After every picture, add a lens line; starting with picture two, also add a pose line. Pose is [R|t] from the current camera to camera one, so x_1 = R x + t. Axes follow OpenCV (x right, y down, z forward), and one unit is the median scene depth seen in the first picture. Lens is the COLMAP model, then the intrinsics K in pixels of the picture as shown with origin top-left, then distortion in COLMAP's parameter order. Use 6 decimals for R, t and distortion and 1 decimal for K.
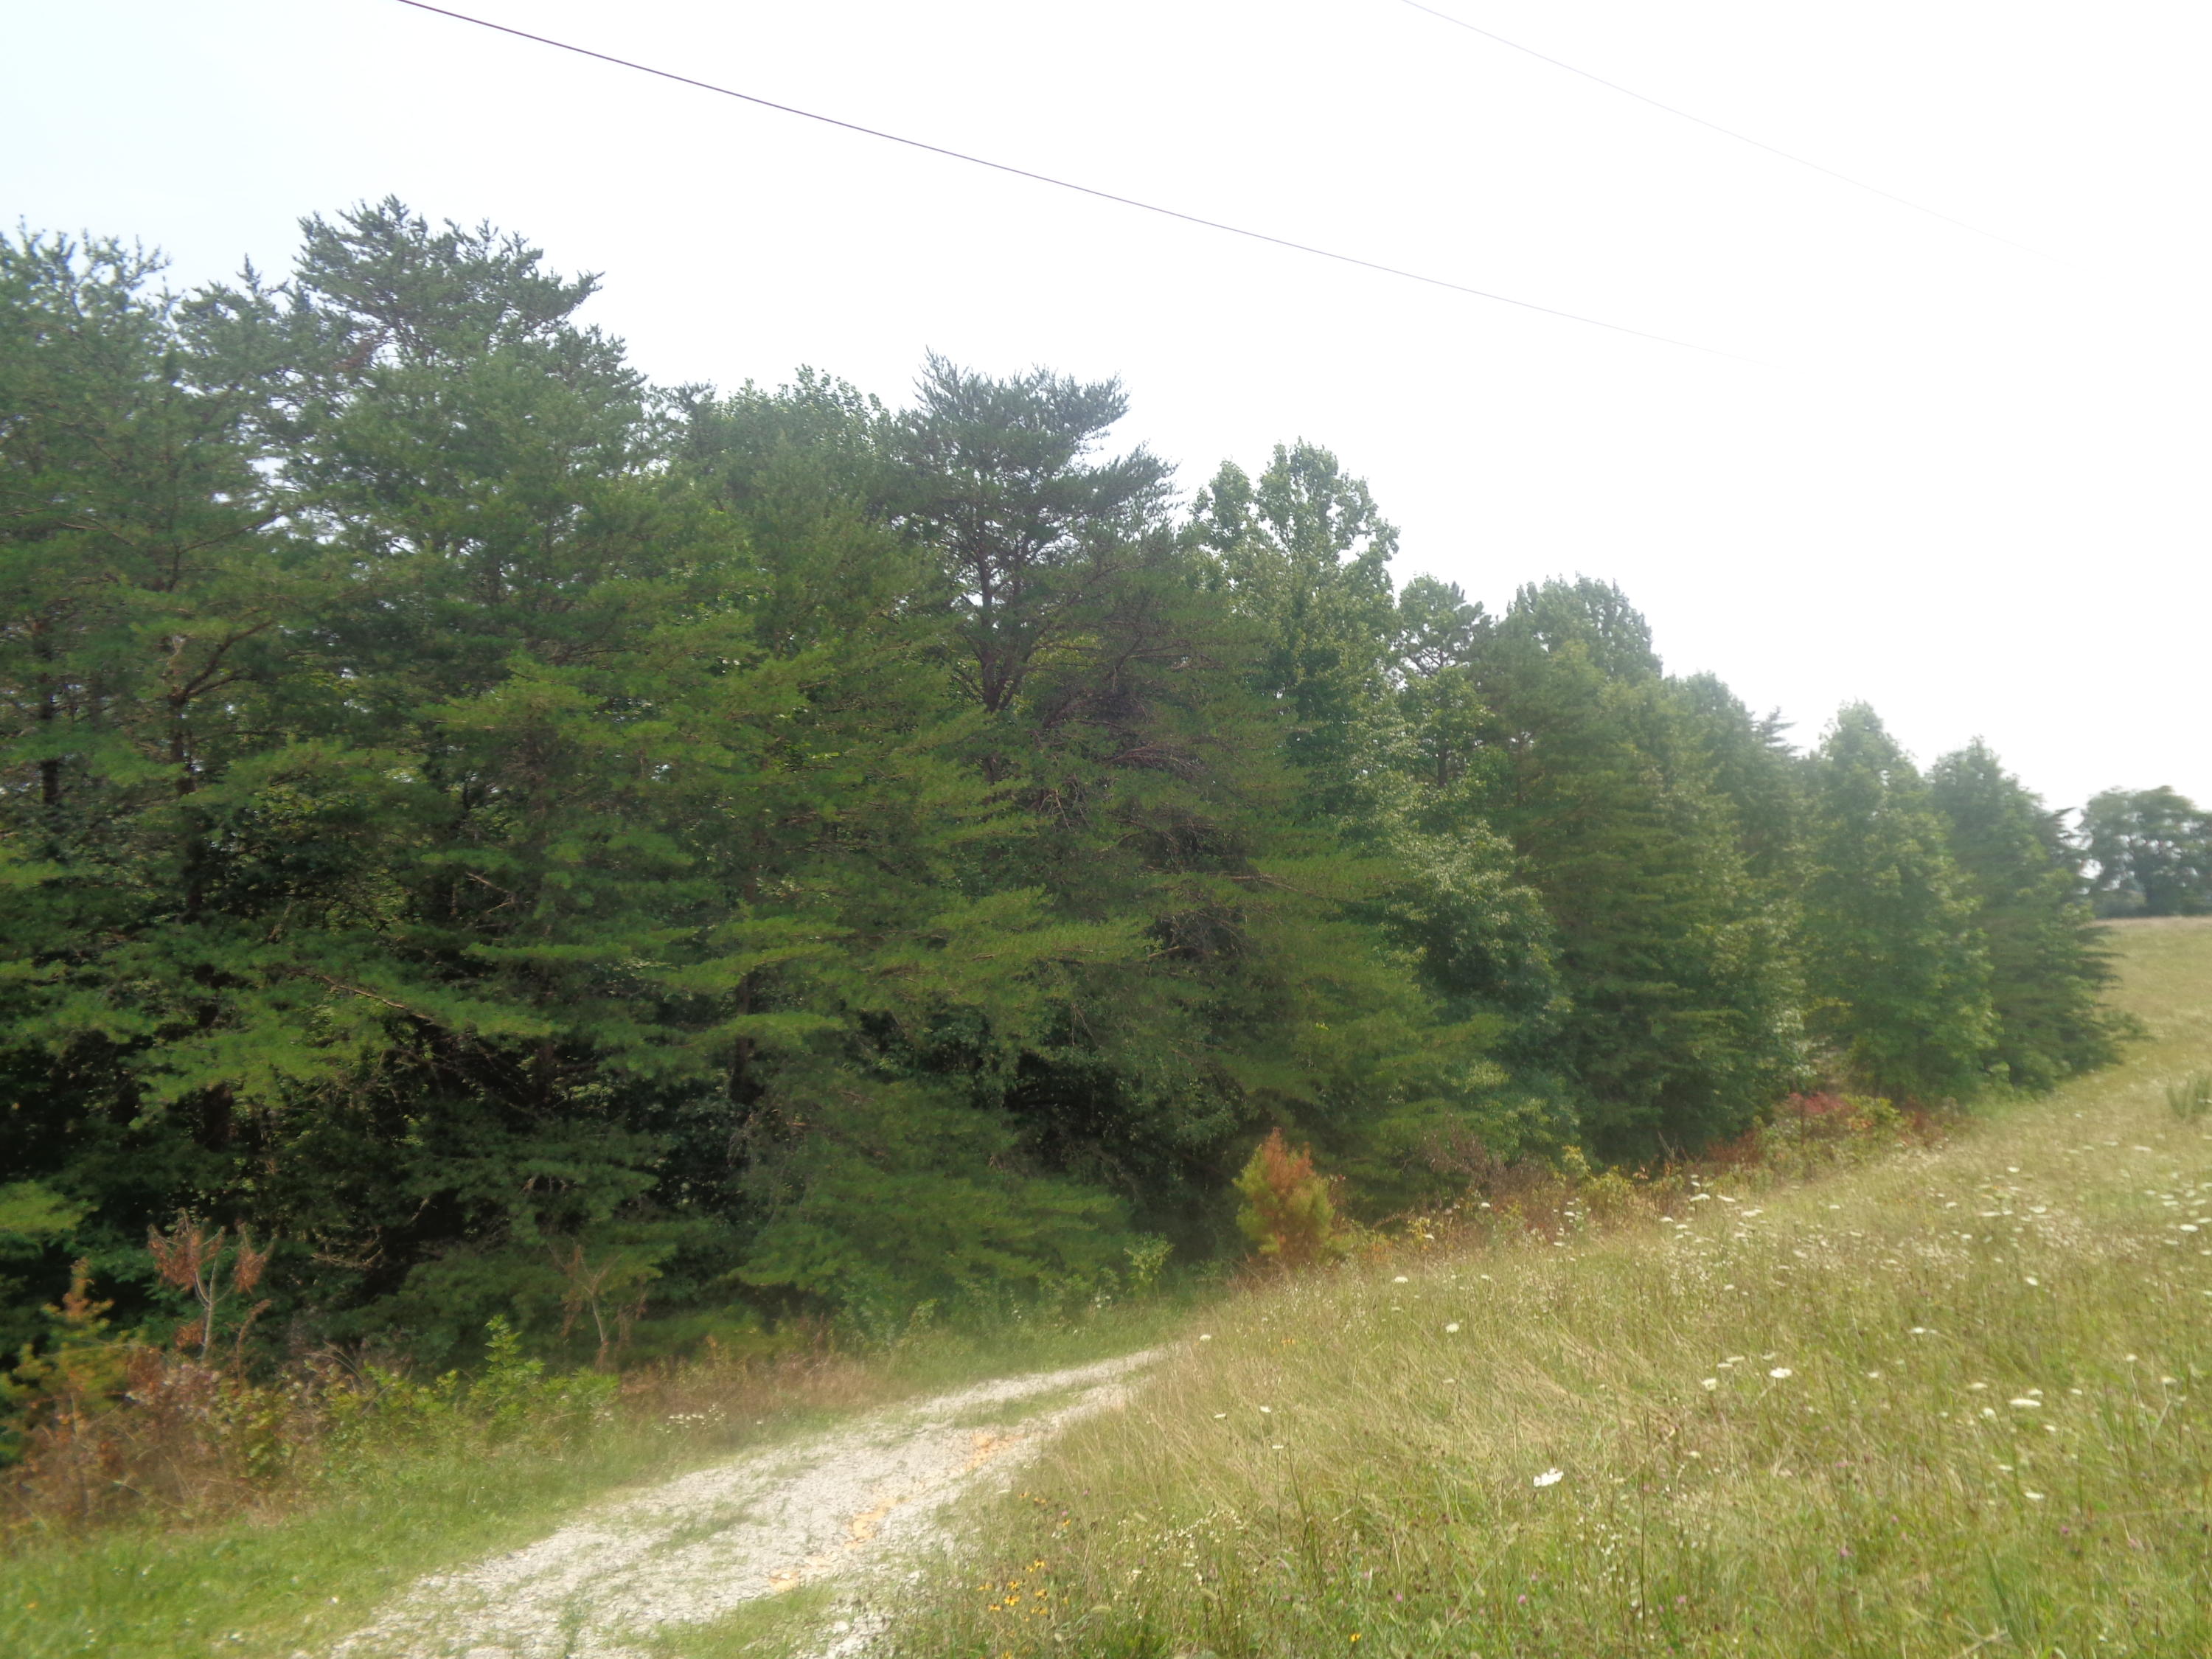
lens RADIAL K [[1651.4, 0, 1137.1], [0, 1651.4, 825.4], [0, 0, 1]] dist [-0.003338, 0.006459]
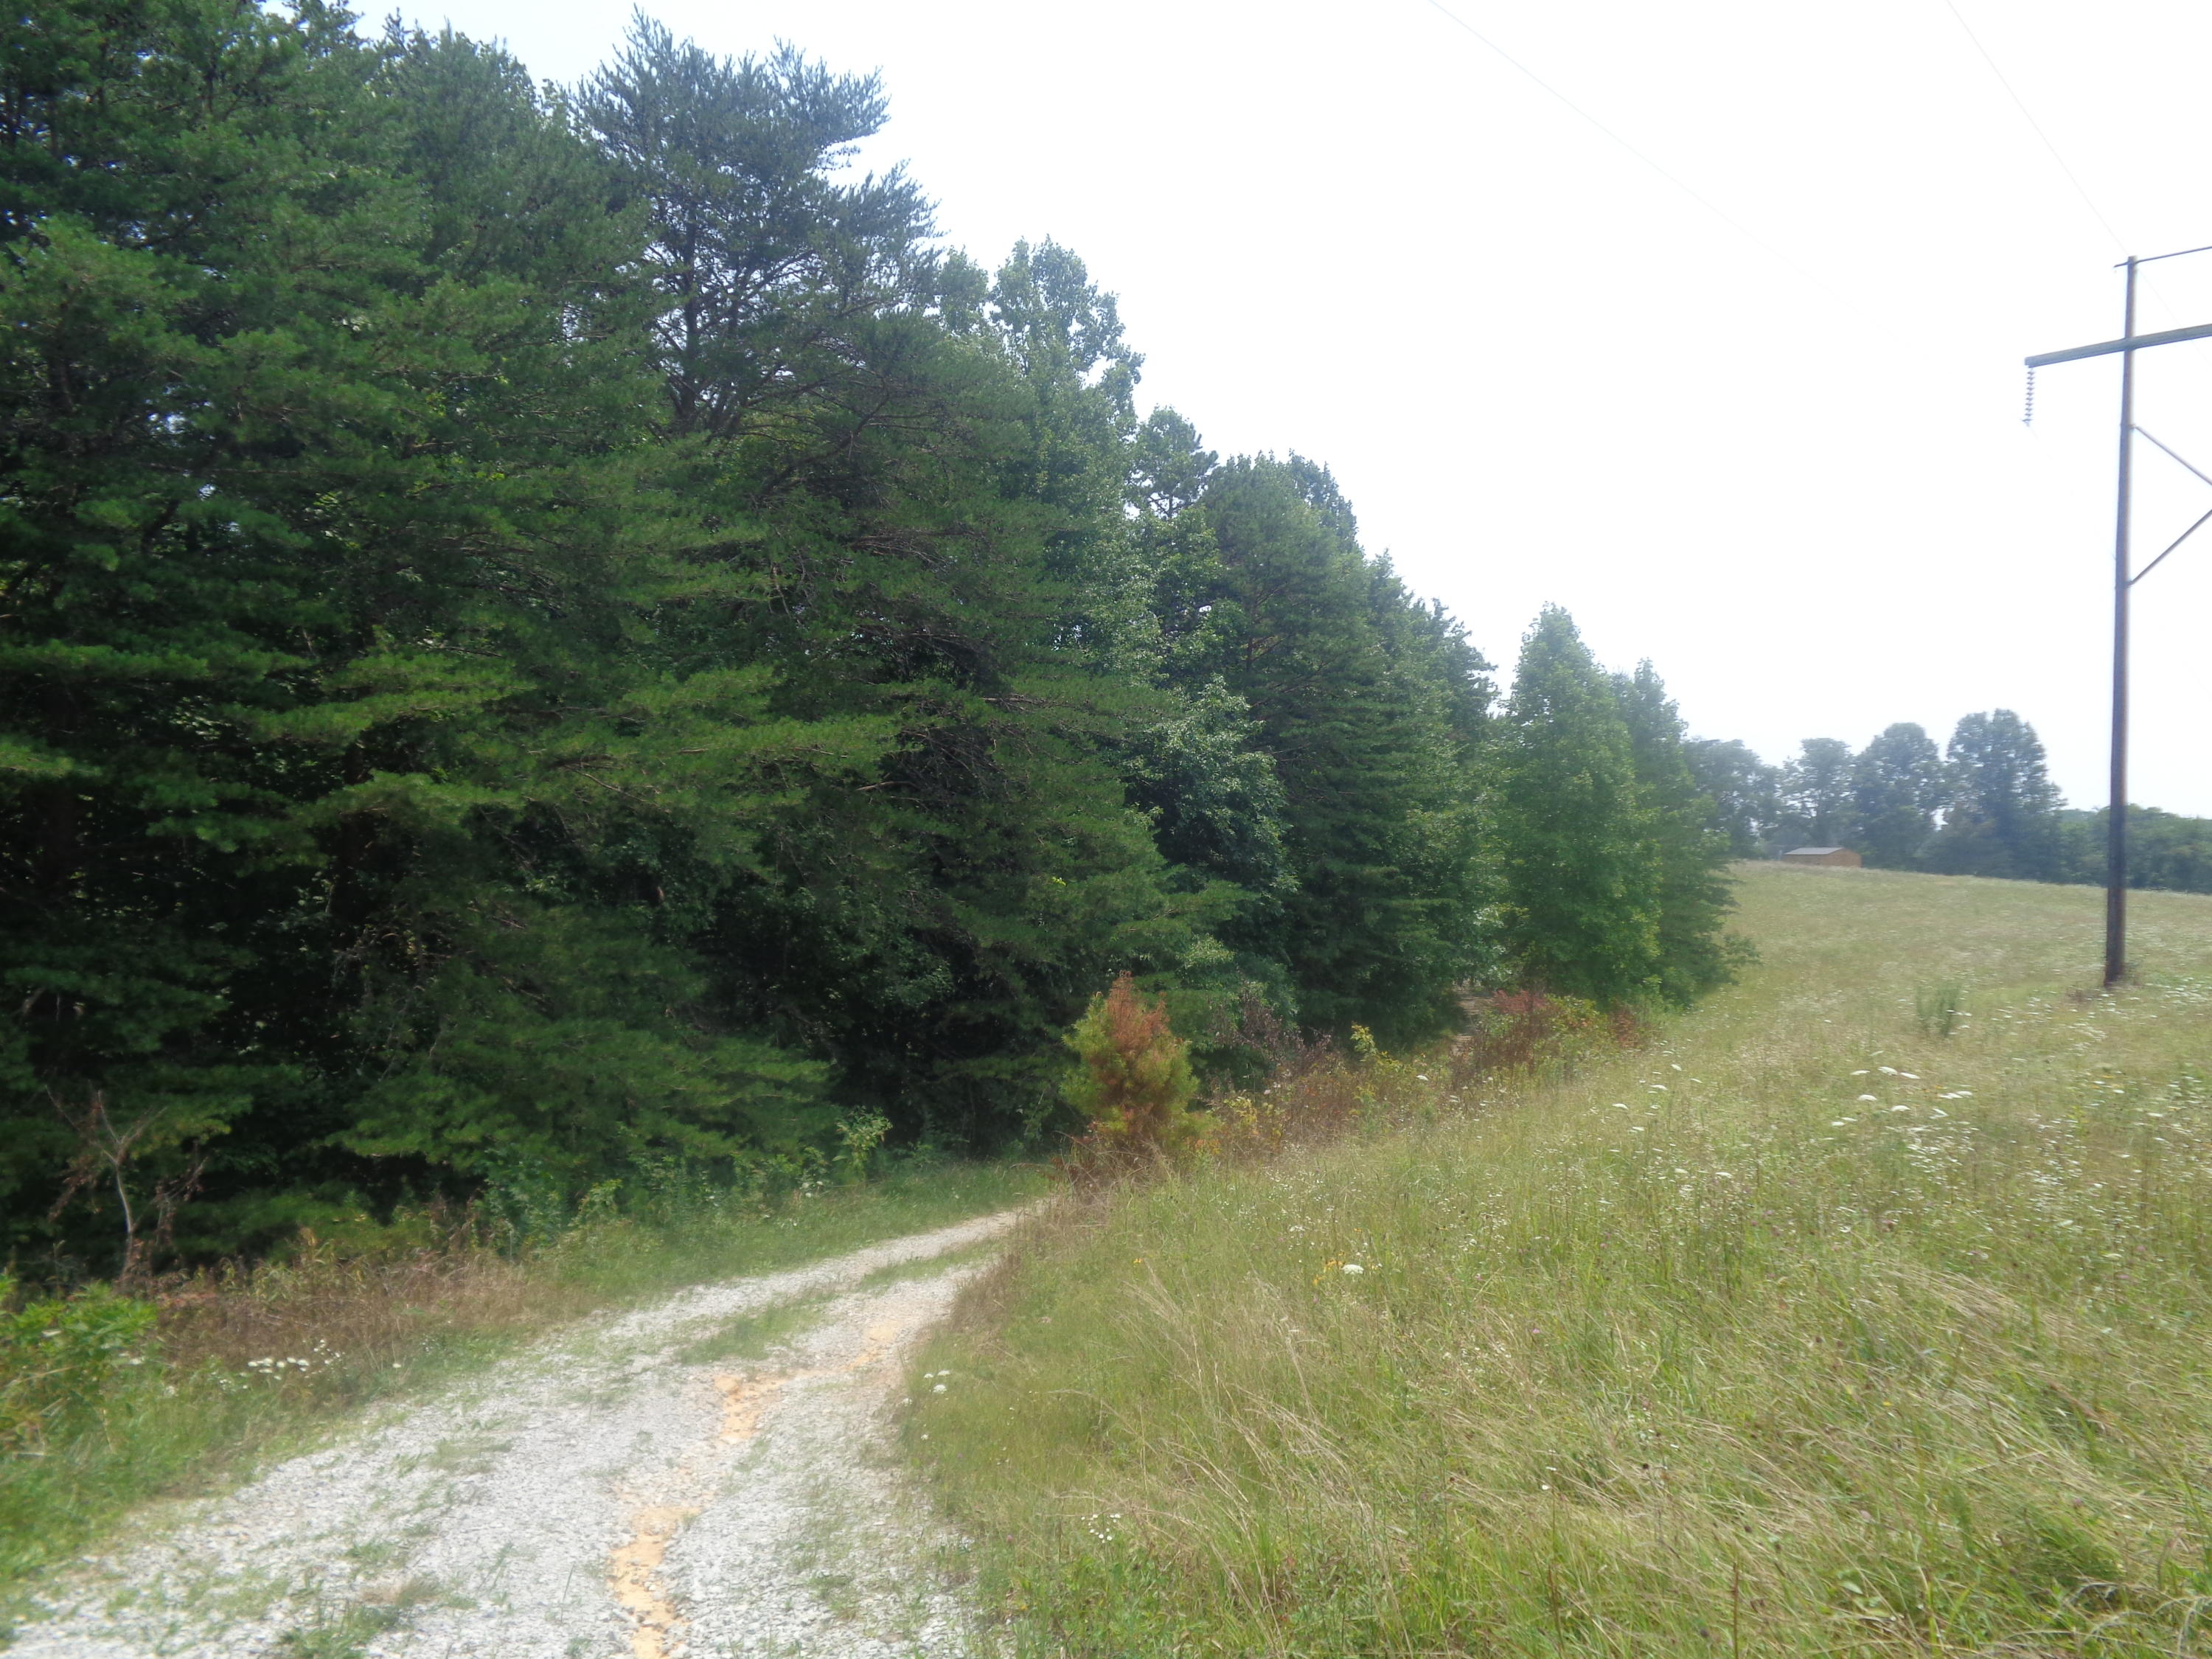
lens RADIAL K [[1651.4, 0, 1137.1], [0, 1651.4, 825.4], [0, 0, 1]] dist [-0.003338, 0.006459]
pose [[0.971307, 0.070990, 0.226987, -0.060192], [-0.085554, 0.994816, 0.054968, 0.050549], [-0.221908, -0.072810, 0.972345, 0.178983]]
